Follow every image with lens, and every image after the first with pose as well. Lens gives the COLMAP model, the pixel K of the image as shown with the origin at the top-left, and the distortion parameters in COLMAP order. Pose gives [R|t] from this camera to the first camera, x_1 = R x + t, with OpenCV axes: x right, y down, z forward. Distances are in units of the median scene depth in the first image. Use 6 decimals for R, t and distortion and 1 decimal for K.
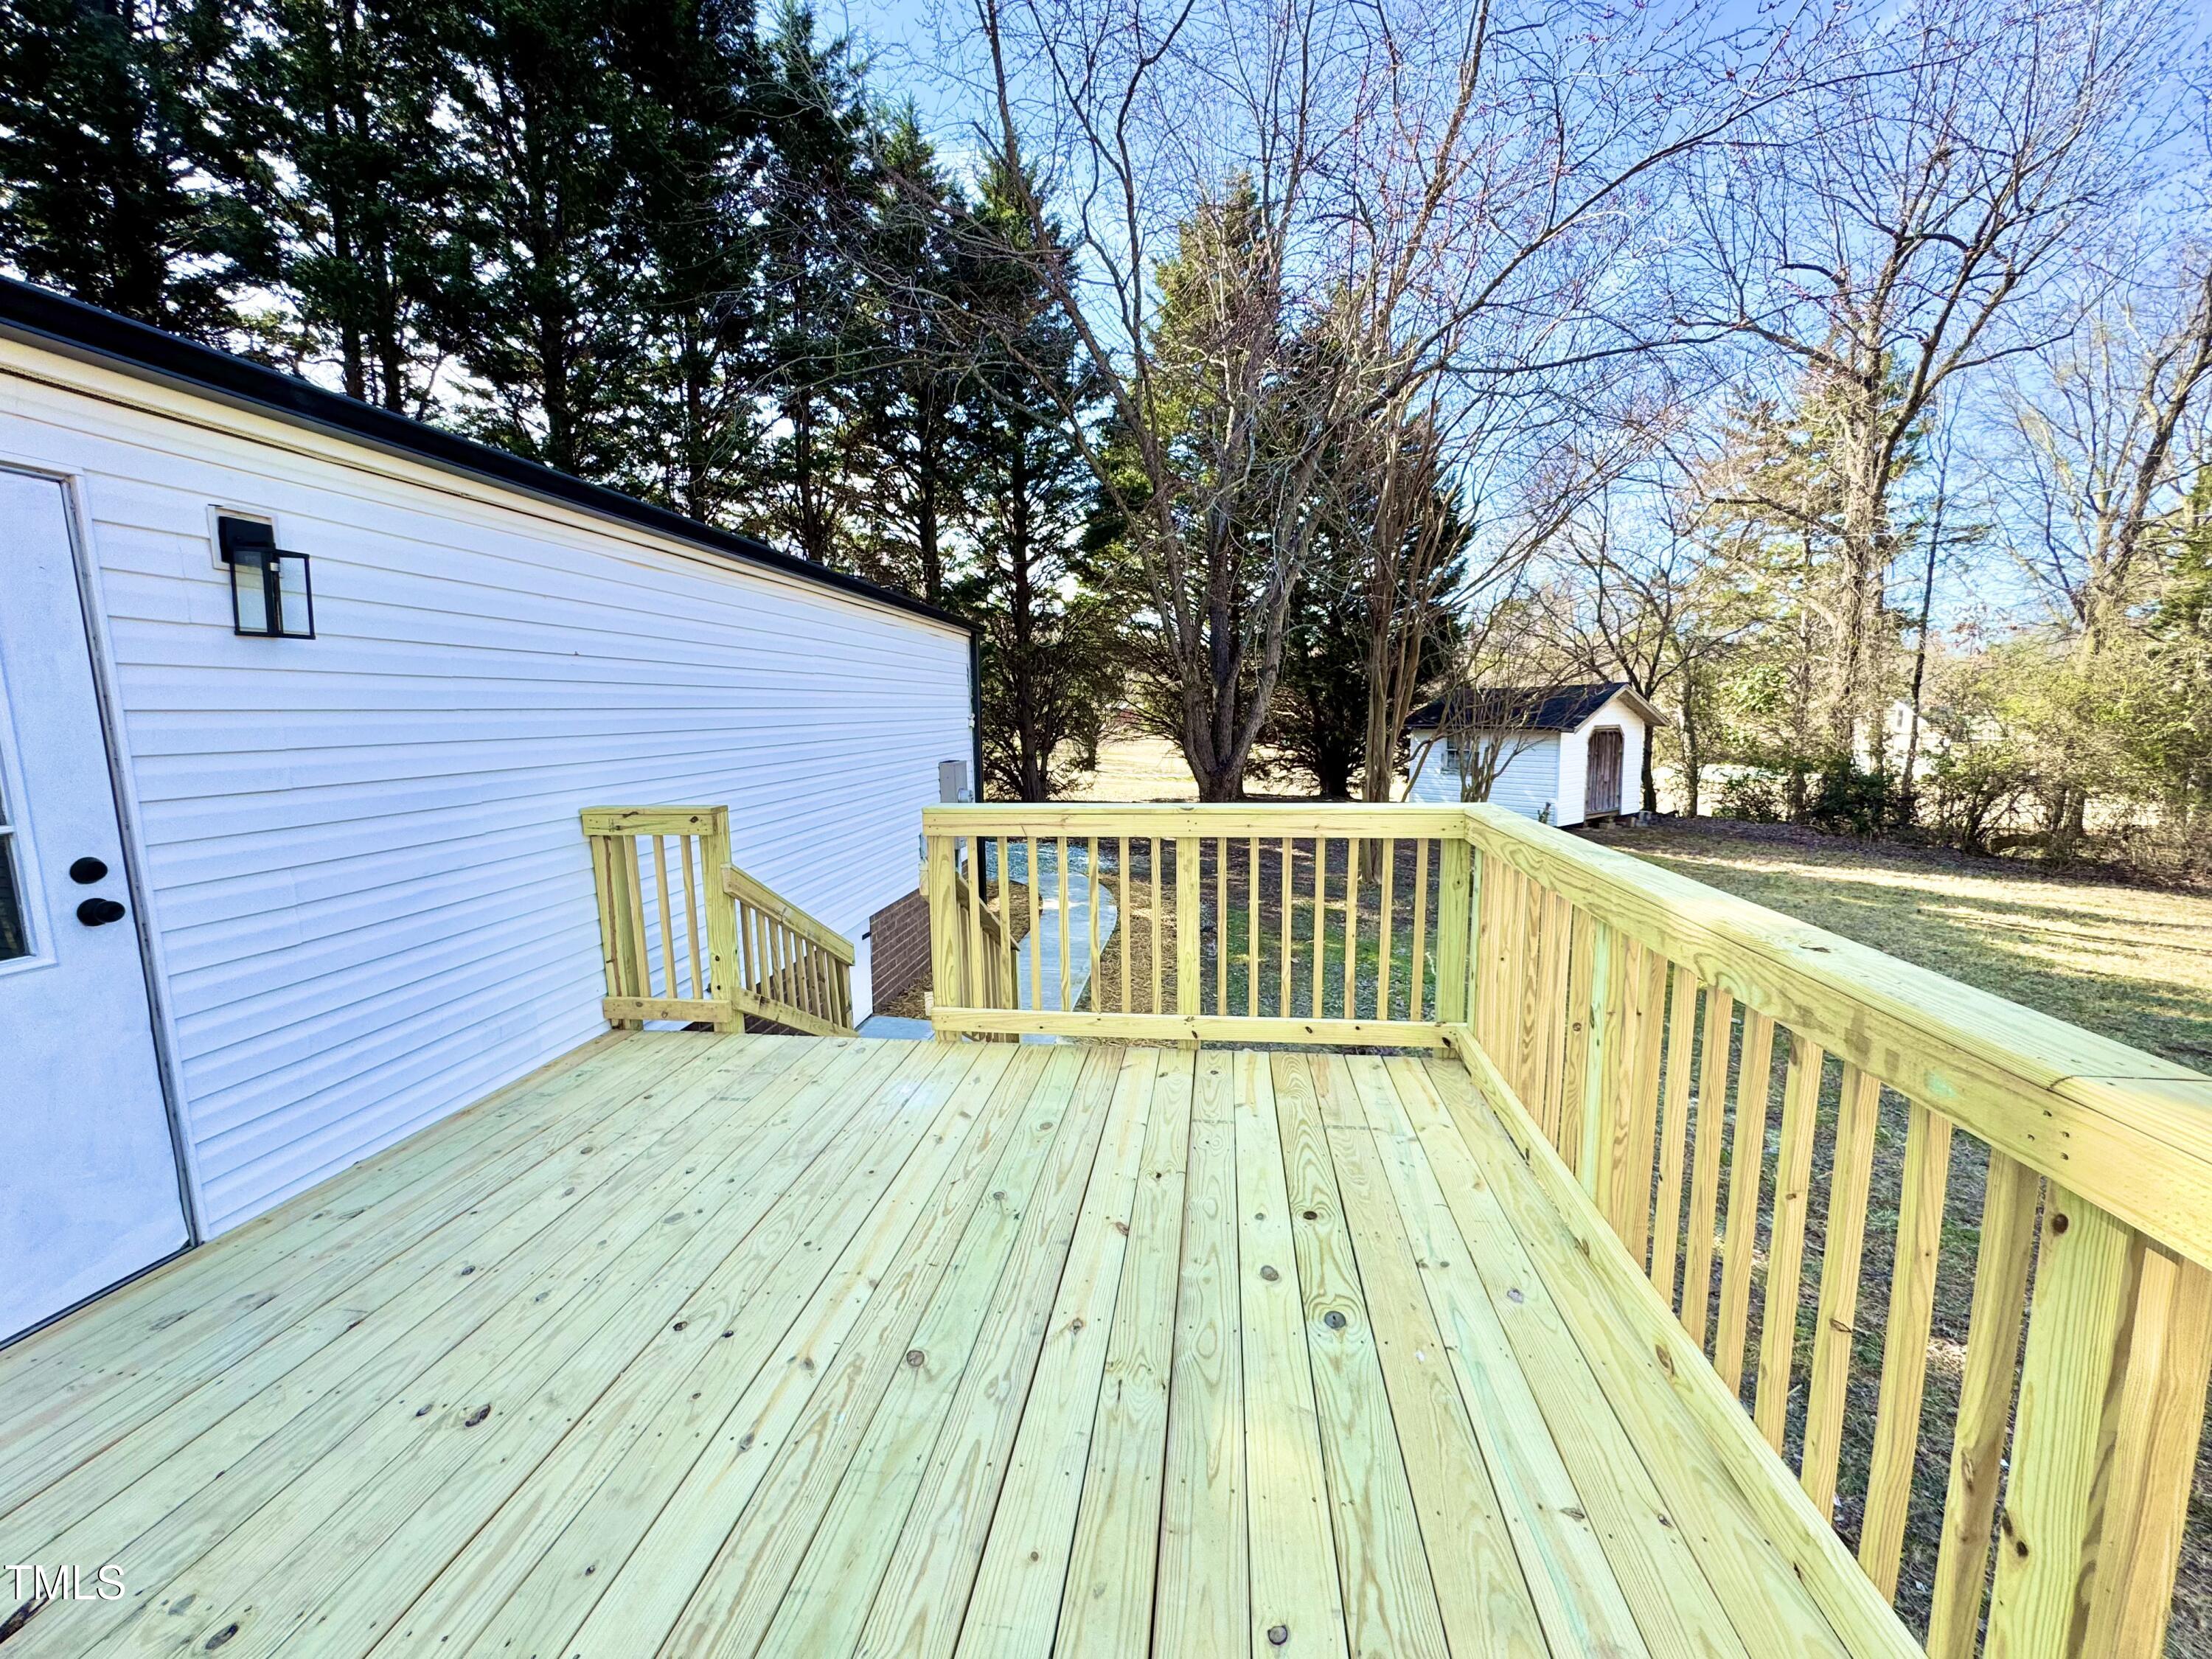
lens RADIAL K [[883.6, 0, 1112.1], [0, 883.6, 830.6], [0, 0, 1]] dist [-0.003299, 0.000581]
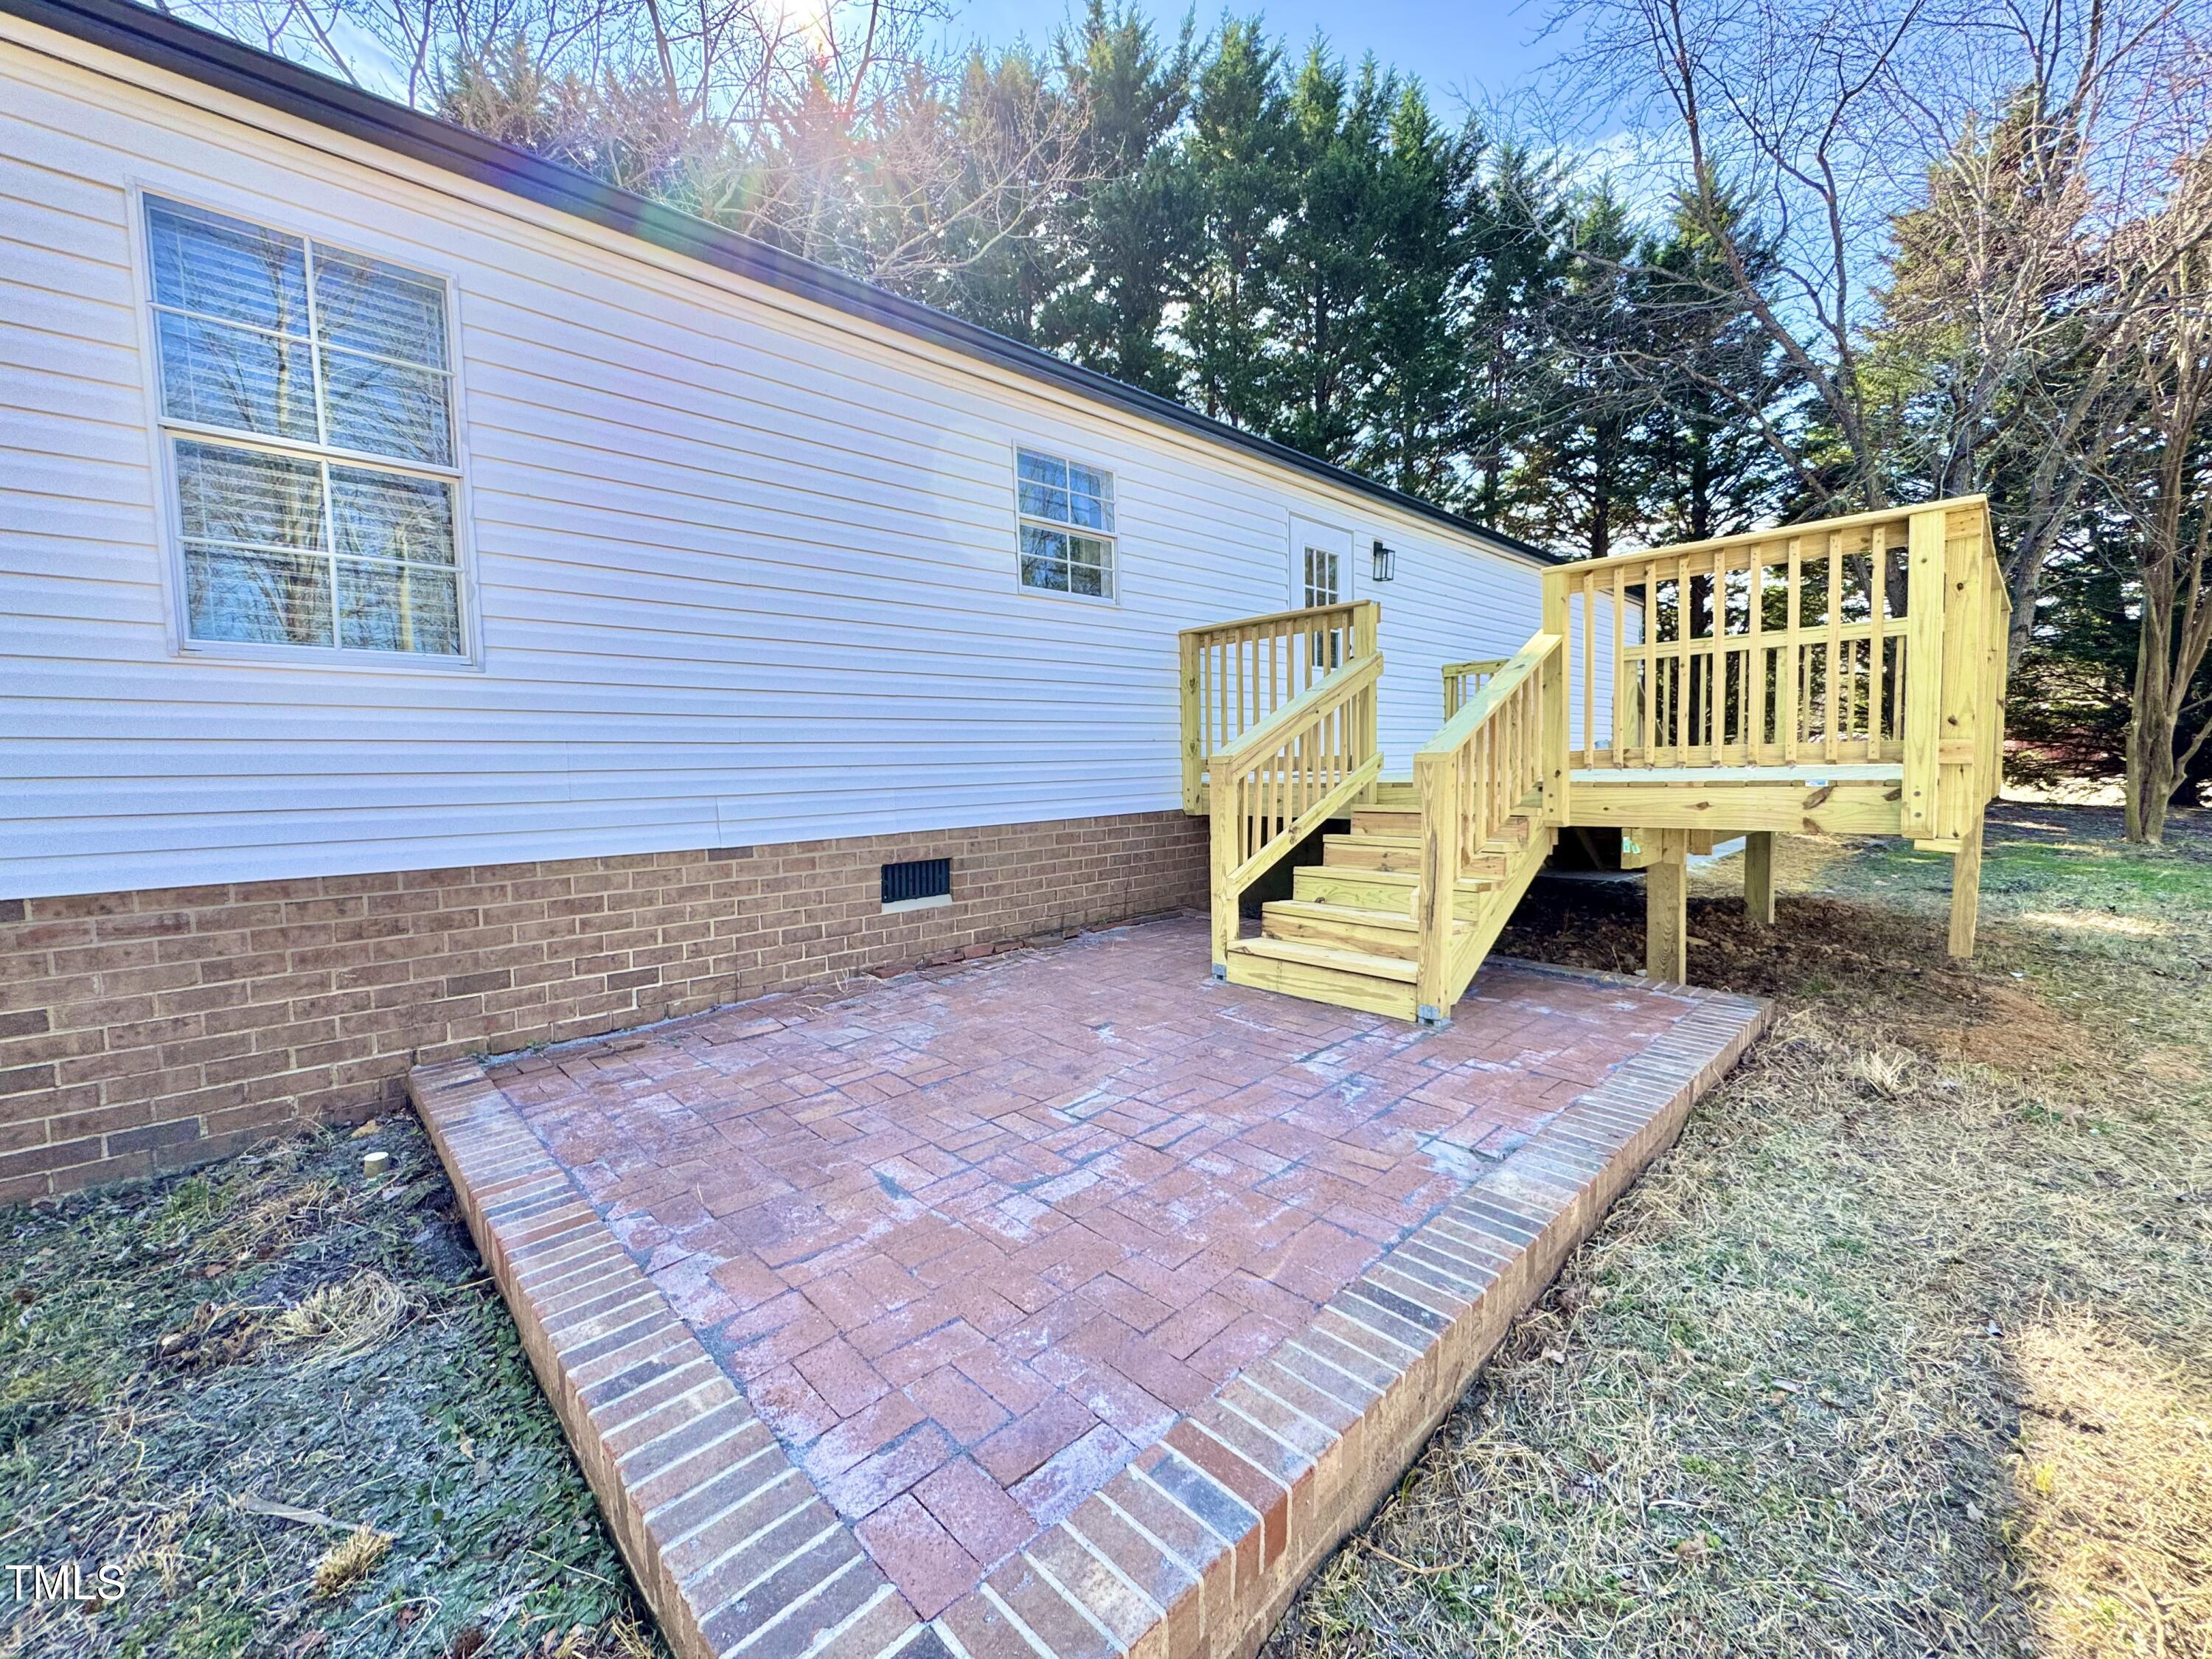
lens RADIAL K [[883.6, 0, 1104.0], [0, 883.6, 825.1], [0, 0, 1]] dist [-0.003299, 0.000581]
pose [[0.773067, 0.042067, -0.632928, 0.027821], [-0.074769, 0.996886, -0.025066, 0.091639], [0.629902, 0.066701, 0.773805, -0.235013]]
